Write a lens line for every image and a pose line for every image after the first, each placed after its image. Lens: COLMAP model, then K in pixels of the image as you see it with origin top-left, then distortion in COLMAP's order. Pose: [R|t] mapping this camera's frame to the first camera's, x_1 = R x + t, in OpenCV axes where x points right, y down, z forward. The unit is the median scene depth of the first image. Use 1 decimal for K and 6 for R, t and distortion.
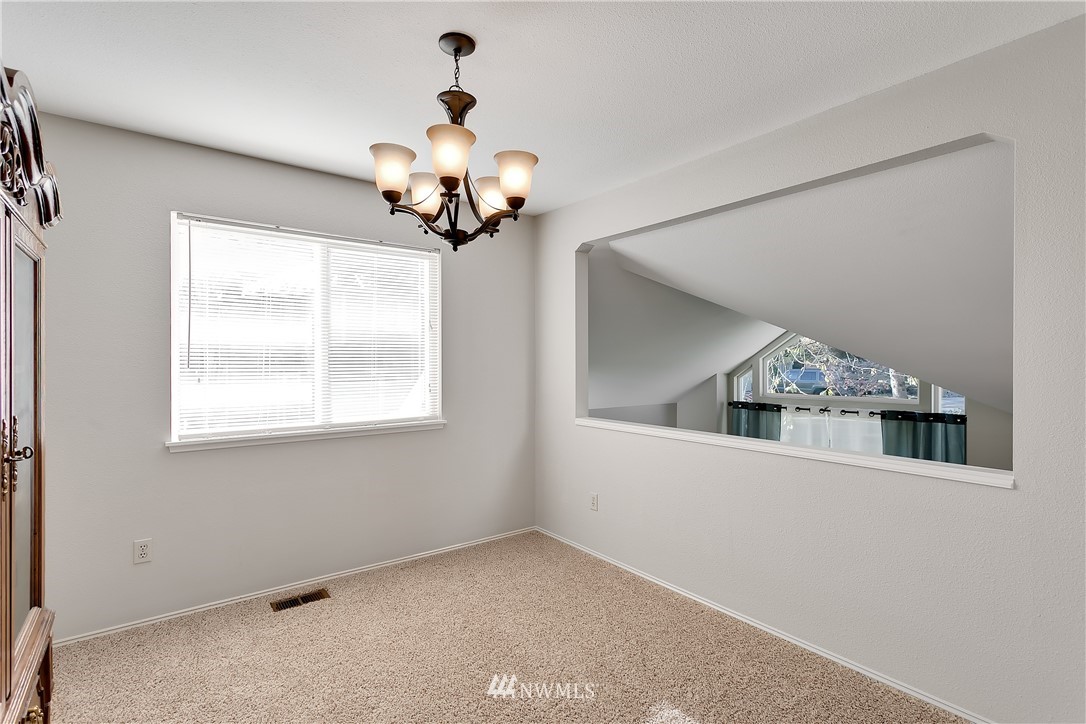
lens RADIAL K [[526.3, 0, 538.2], [0, 526.3, 364.9], [0, 0, 1]] dist [0.004733, 0.000626]
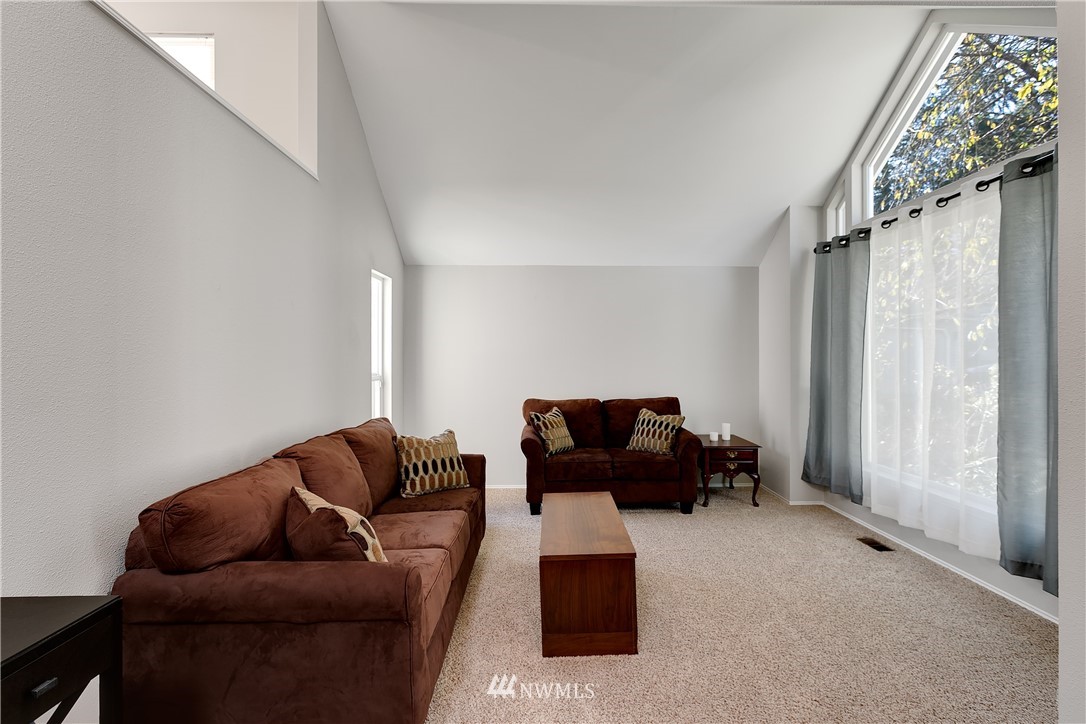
lens RADIAL K [[529.9, 0, 545.5], [0, 529.9, 361.4], [0, 0, 1]] dist [0.002620, 0.000129]
pose [[0.807998, -0.000811, -0.589185, 1.057502], [0.002639, 0.999994, 0.002243, 0.461034], [0.589179, -0.003367, 0.807995, 0.601908]]
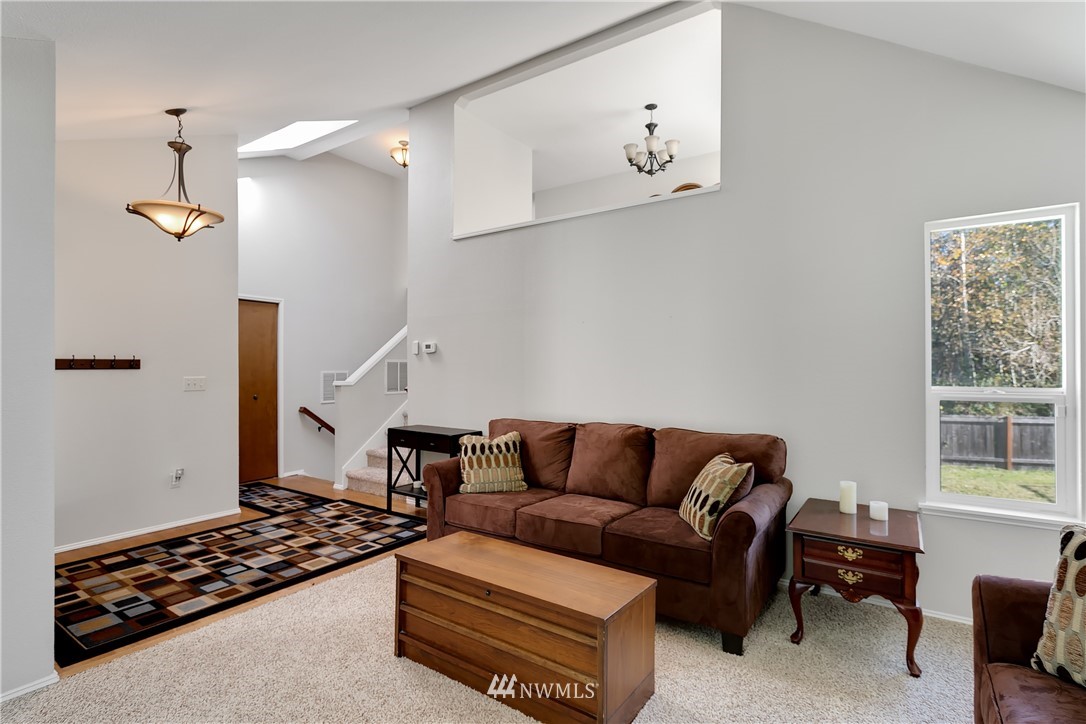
lens RADIAL K [[526.3, 0, 538.2], [0, 526.3, 364.9], [0, 0, 1]] dist [0.004733, 0.000626]
pose [[-0.951151, 0.003697, -0.308703, 0.764625], [0.001937, 0.999980, 0.006007, 0.463176], [0.308719, 0.005116, -0.951140, 2.018001]]
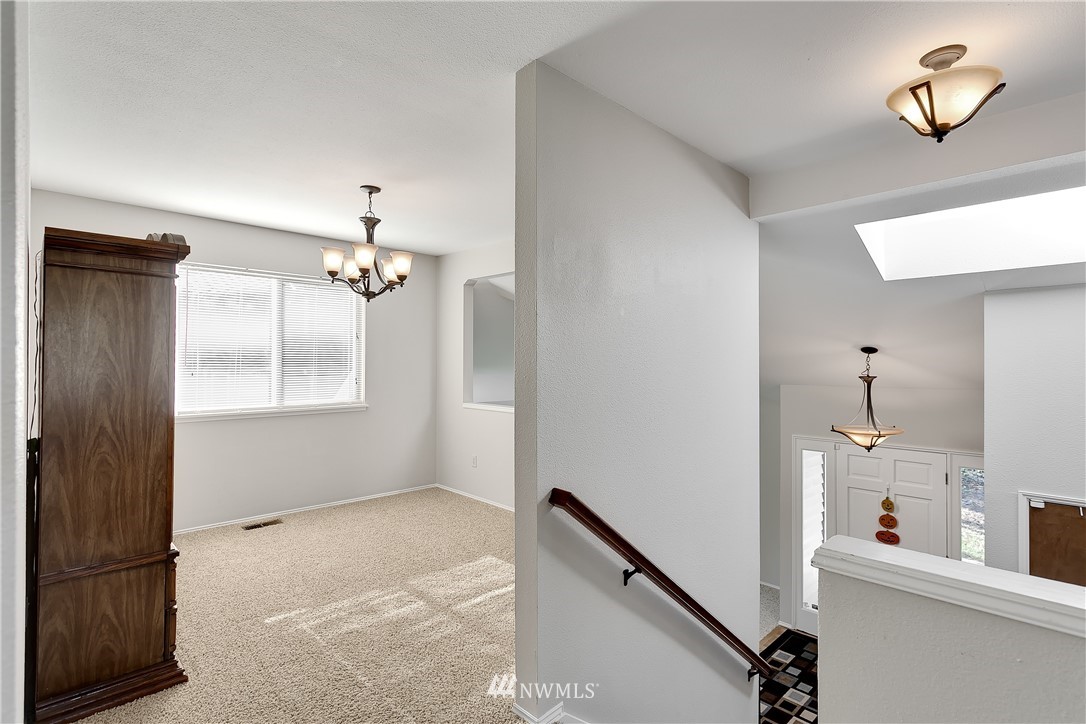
lens RADIAL K [[526.3, 0, 538.2], [0, 526.3, 364.9], [0, 0, 1]] dist [0.004733, 0.000626]
pose [[0.992744, 0.008131, 0.119971, 0.114088], [-0.007978, 0.999967, -0.001760, -0.000395], [-0.119981, 0.000790, 0.992776, -0.480646]]
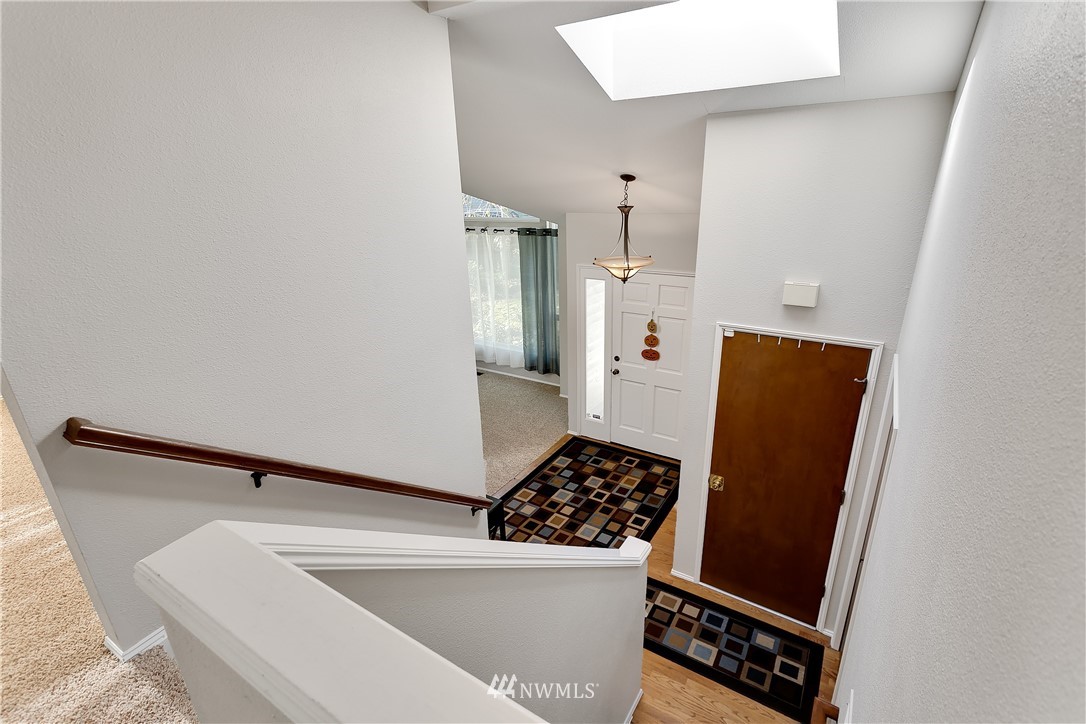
lens RADIAL K [[506.3, 0, 543.0], [0, 506.3, 362.0], [0, 0, 1]] dist [0.000978, 0.000123]
pose [[0.938879, -0.136931, 0.315843, 0.475179], [0.021675, 0.939180, 0.342741, -0.053192], [-0.343565, -0.314946, 0.884744, -0.404780]]
